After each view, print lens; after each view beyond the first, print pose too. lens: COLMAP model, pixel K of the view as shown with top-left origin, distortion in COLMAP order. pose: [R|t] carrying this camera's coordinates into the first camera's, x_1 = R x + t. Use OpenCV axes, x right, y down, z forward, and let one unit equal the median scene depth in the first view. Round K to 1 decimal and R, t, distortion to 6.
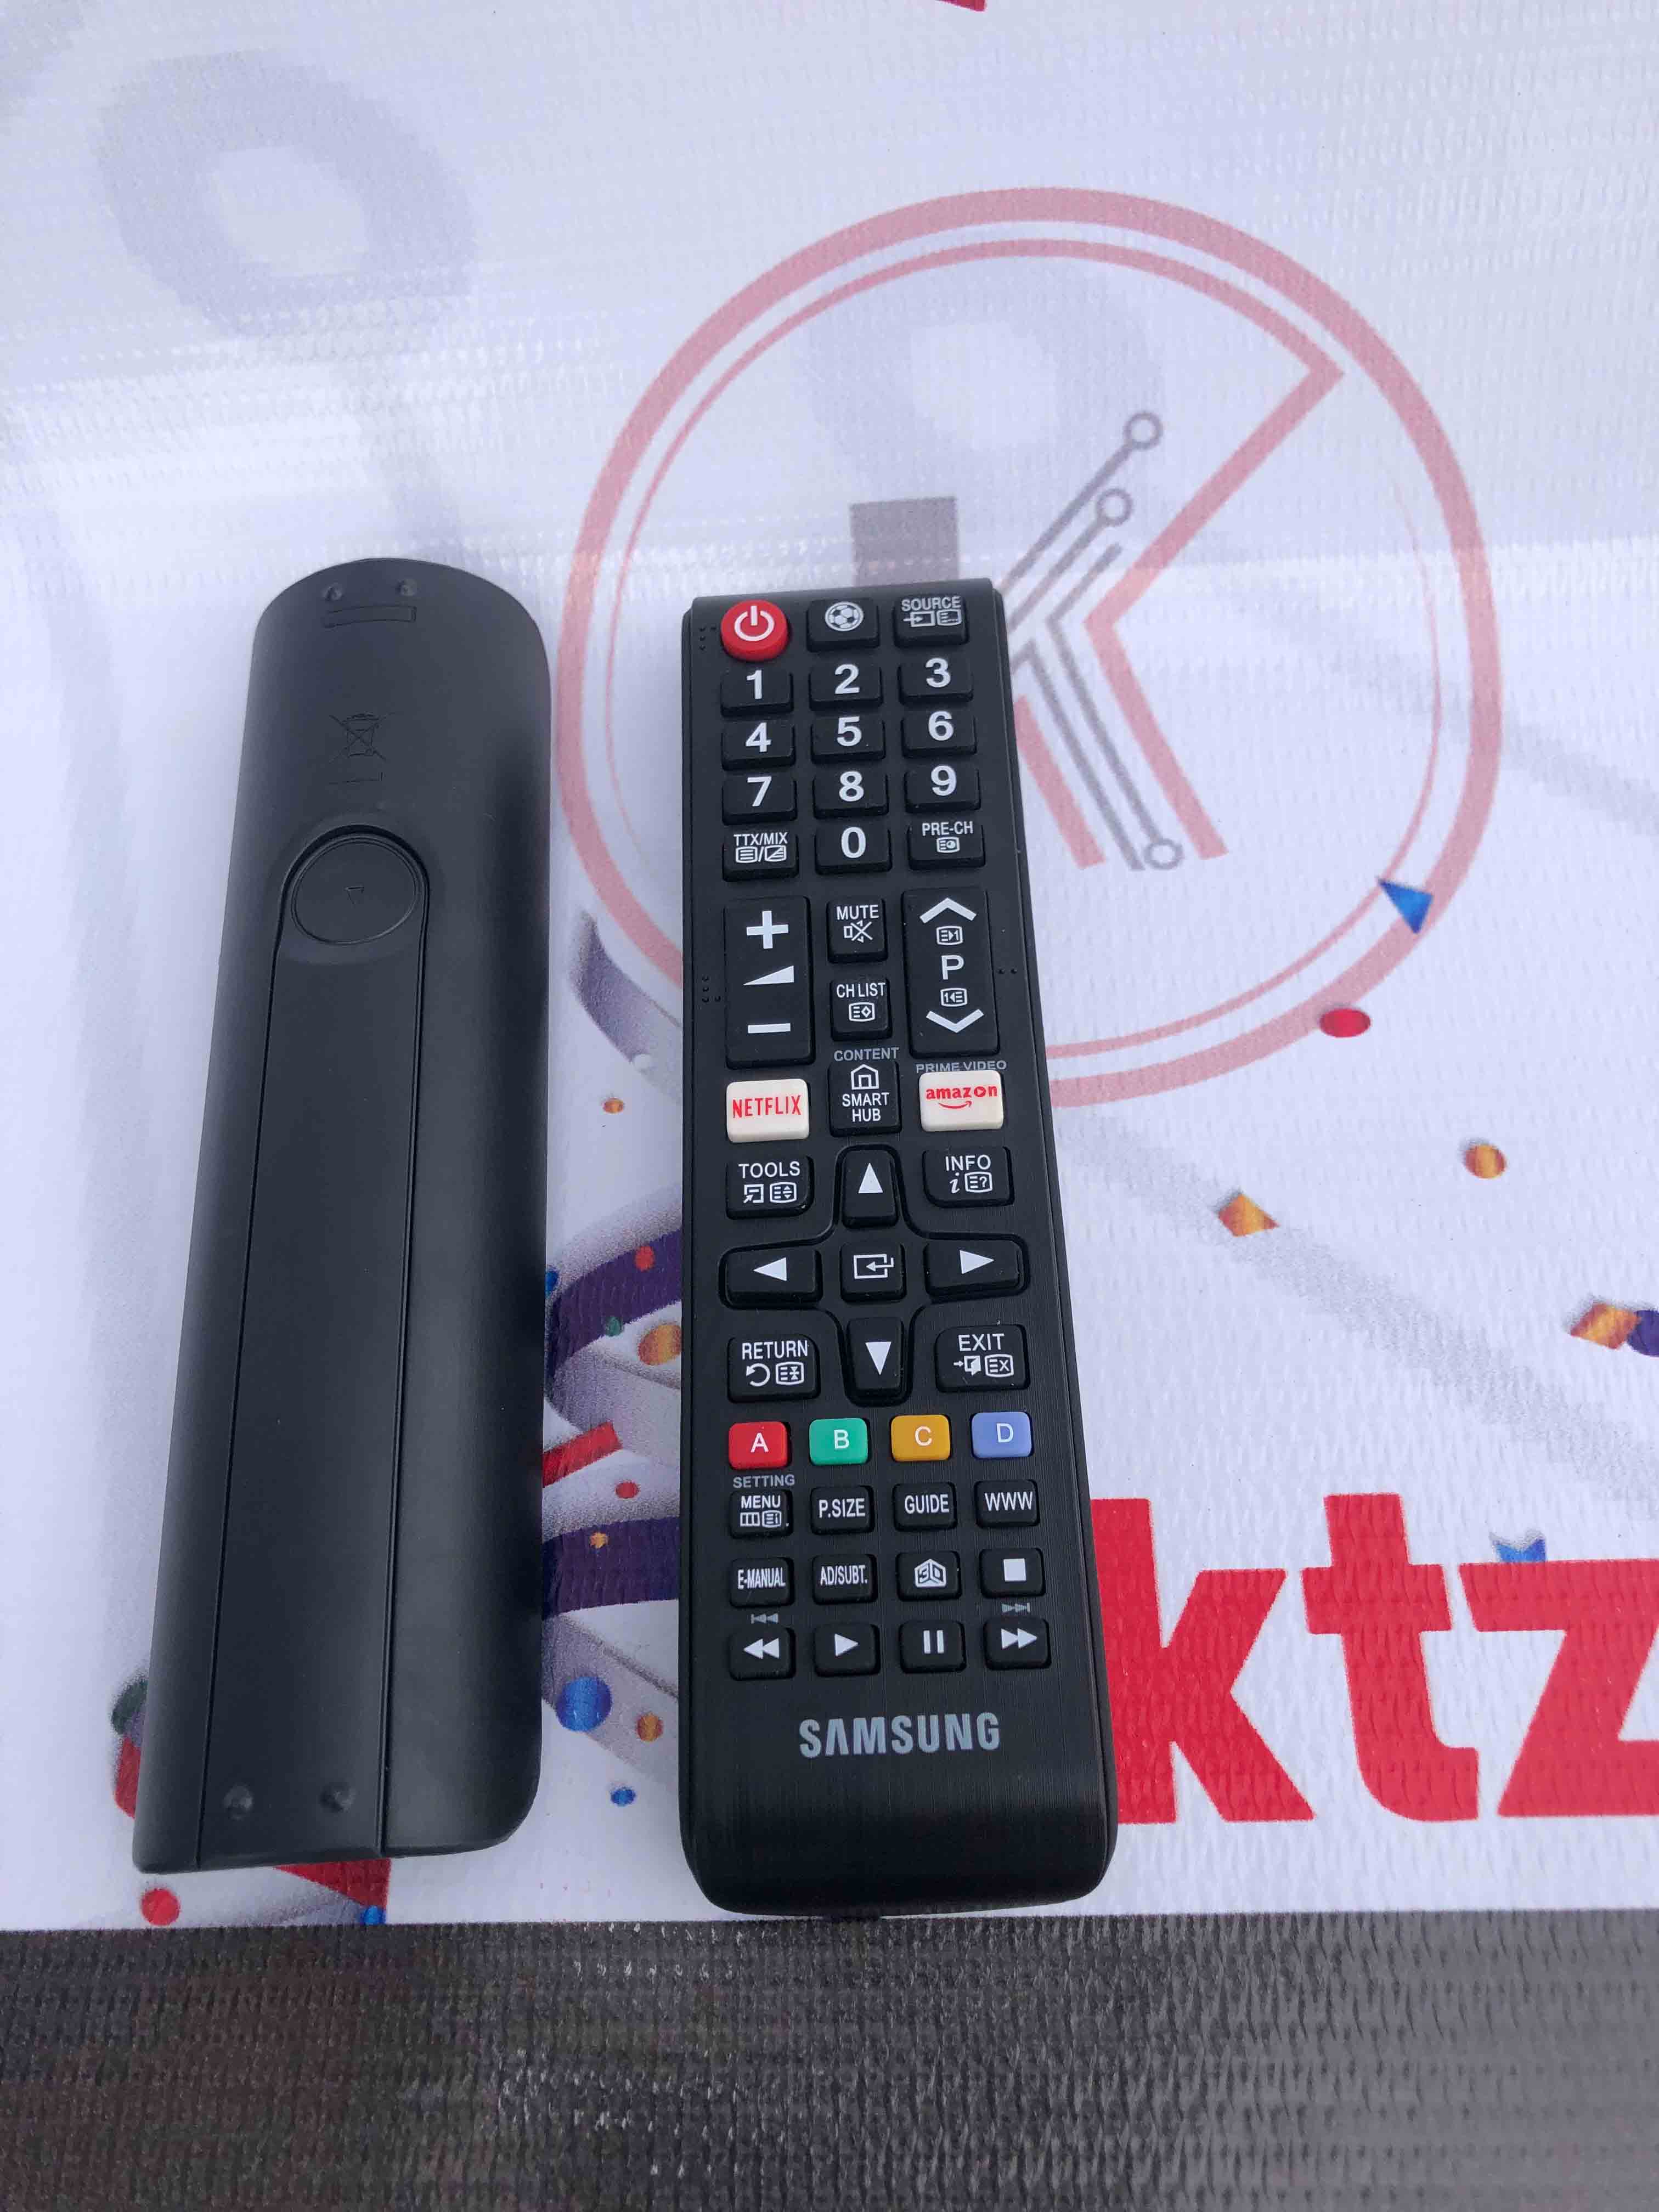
lens RADIAL K [[1840.2, 0, 814.6], [0, 1840.2, 1110.3], [0, 0, 1]] dist [-0.024802, 0.014290]
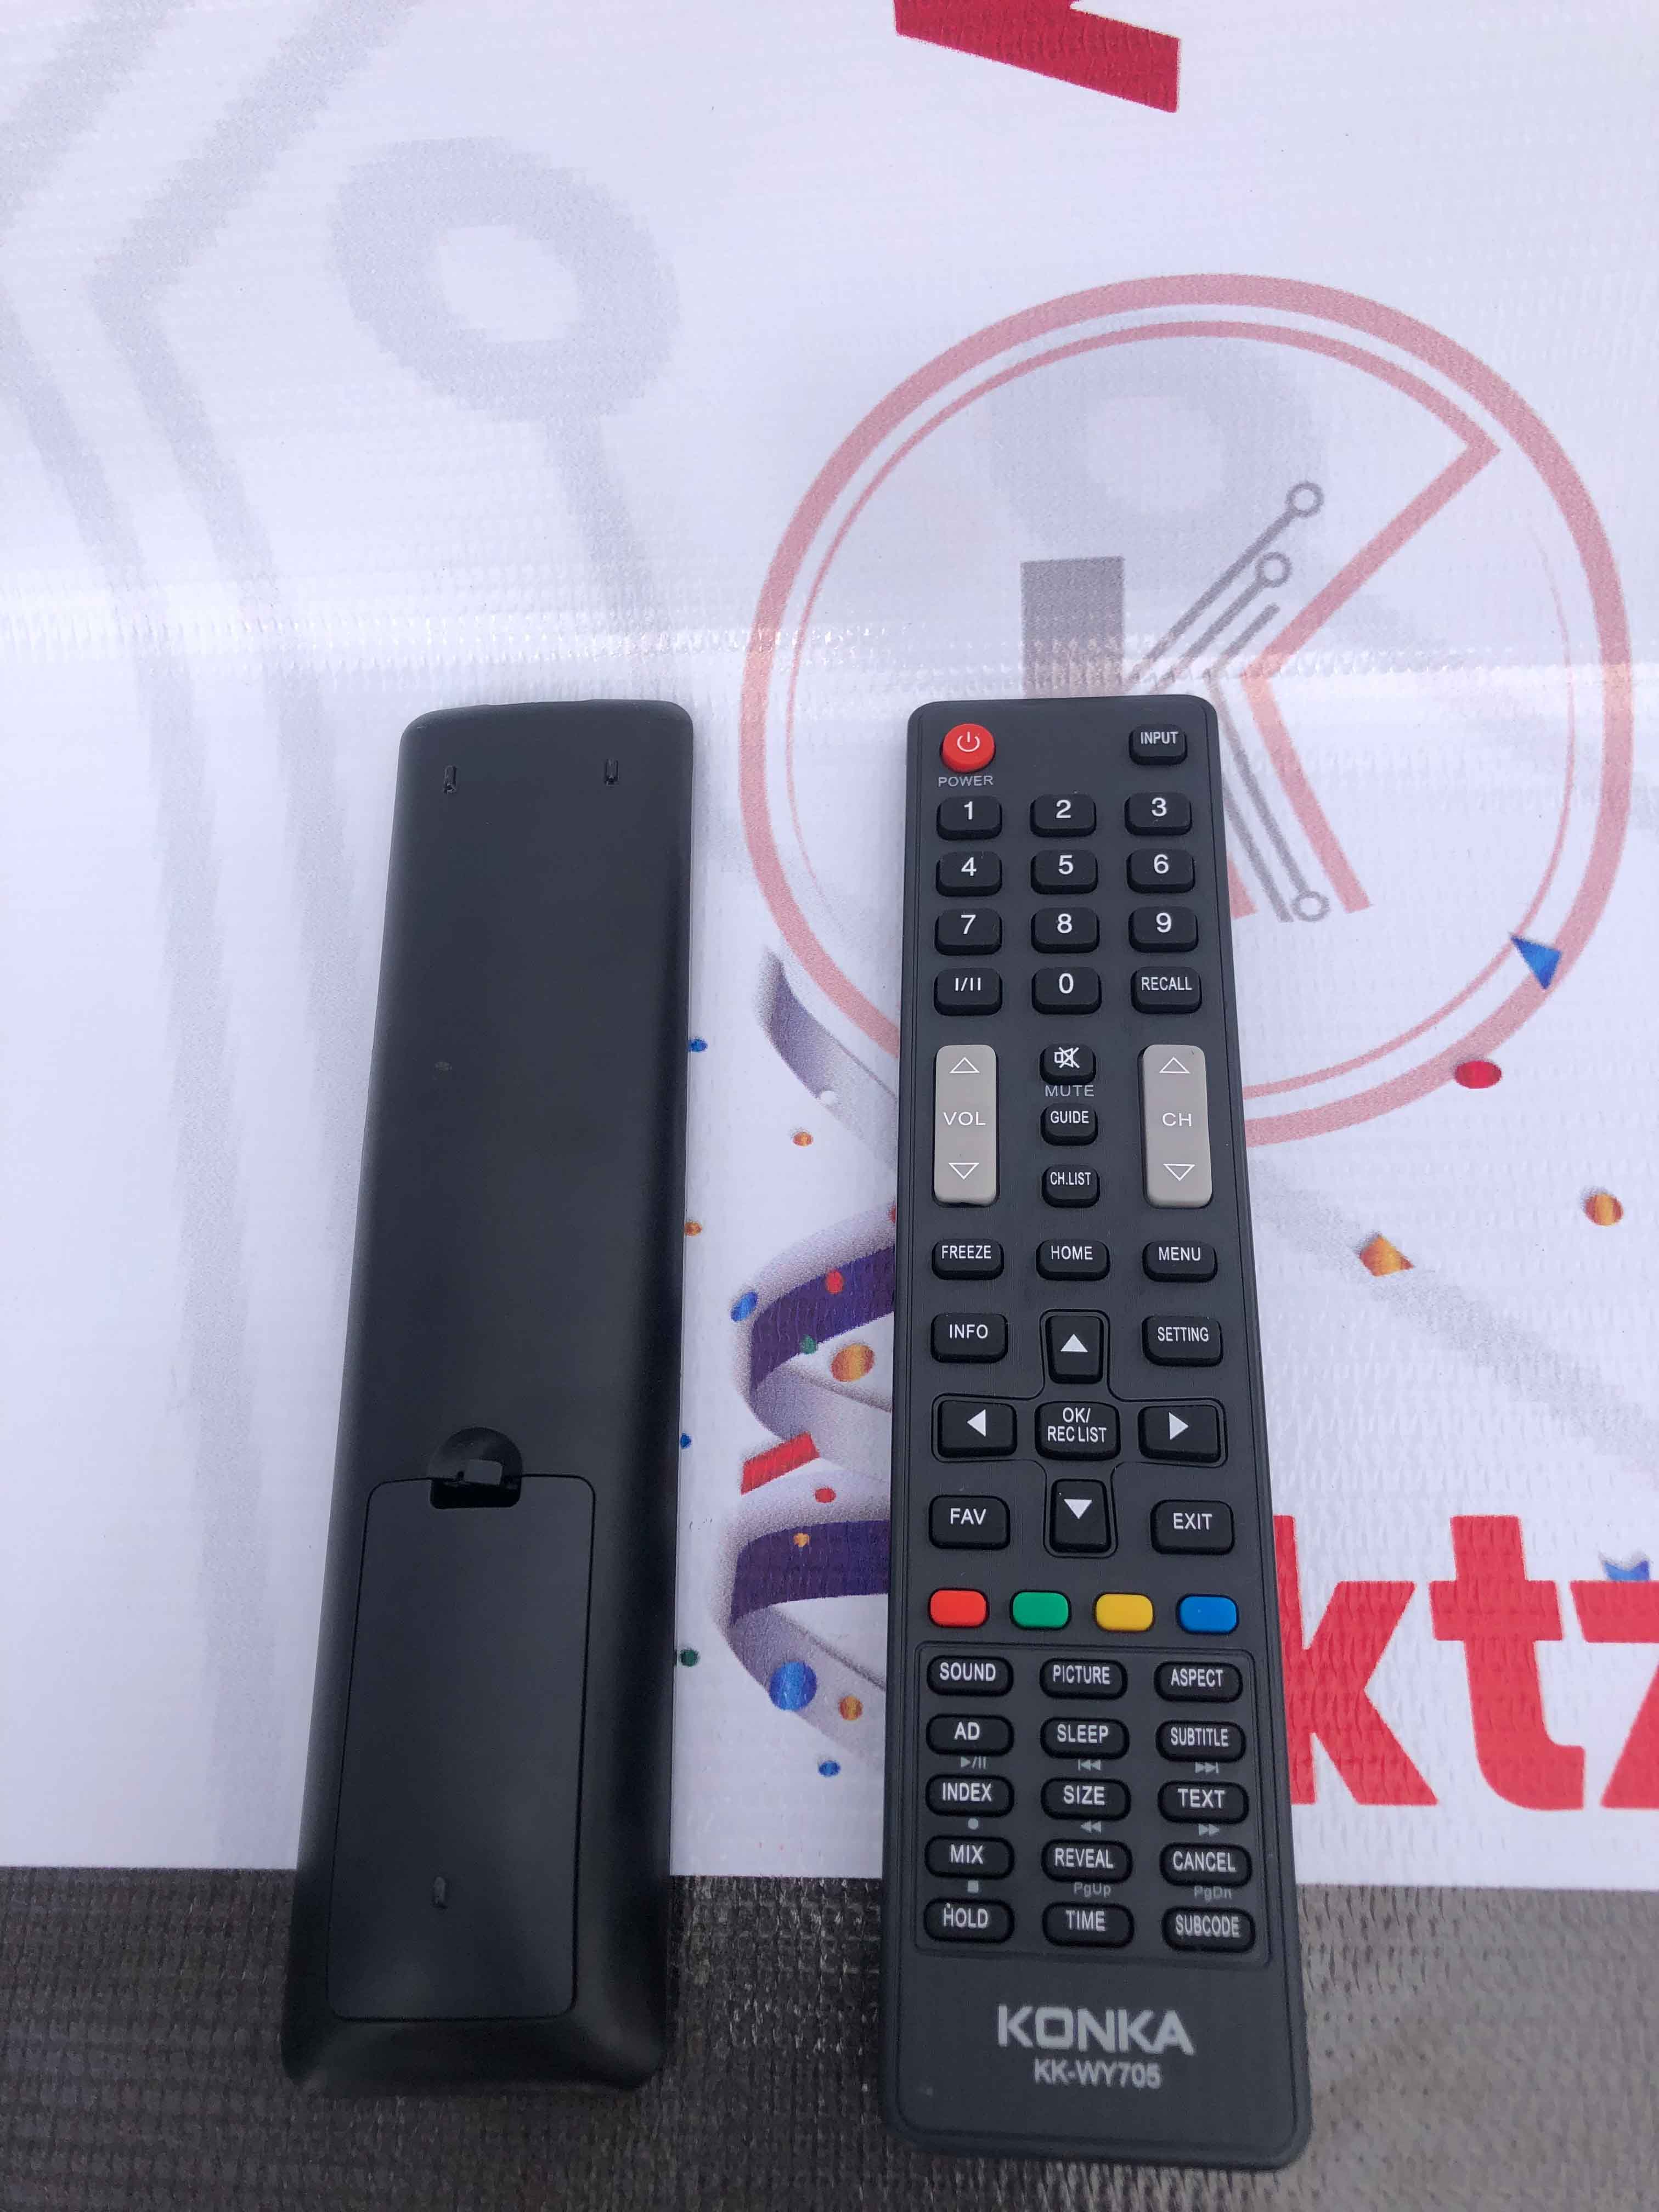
lens RADIAL K [[1840.2, 0, 818.2], [0, 1840.2, 1112.0], [0, 0, 1]] dist [-0.024802, 0.014290]
pose [[0.999696, 0.017010, -0.017853, -0.085838], [-0.015590, 0.996920, 0.076858, -0.107279], [0.019105, -0.076556, 0.996882, -0.097433]]
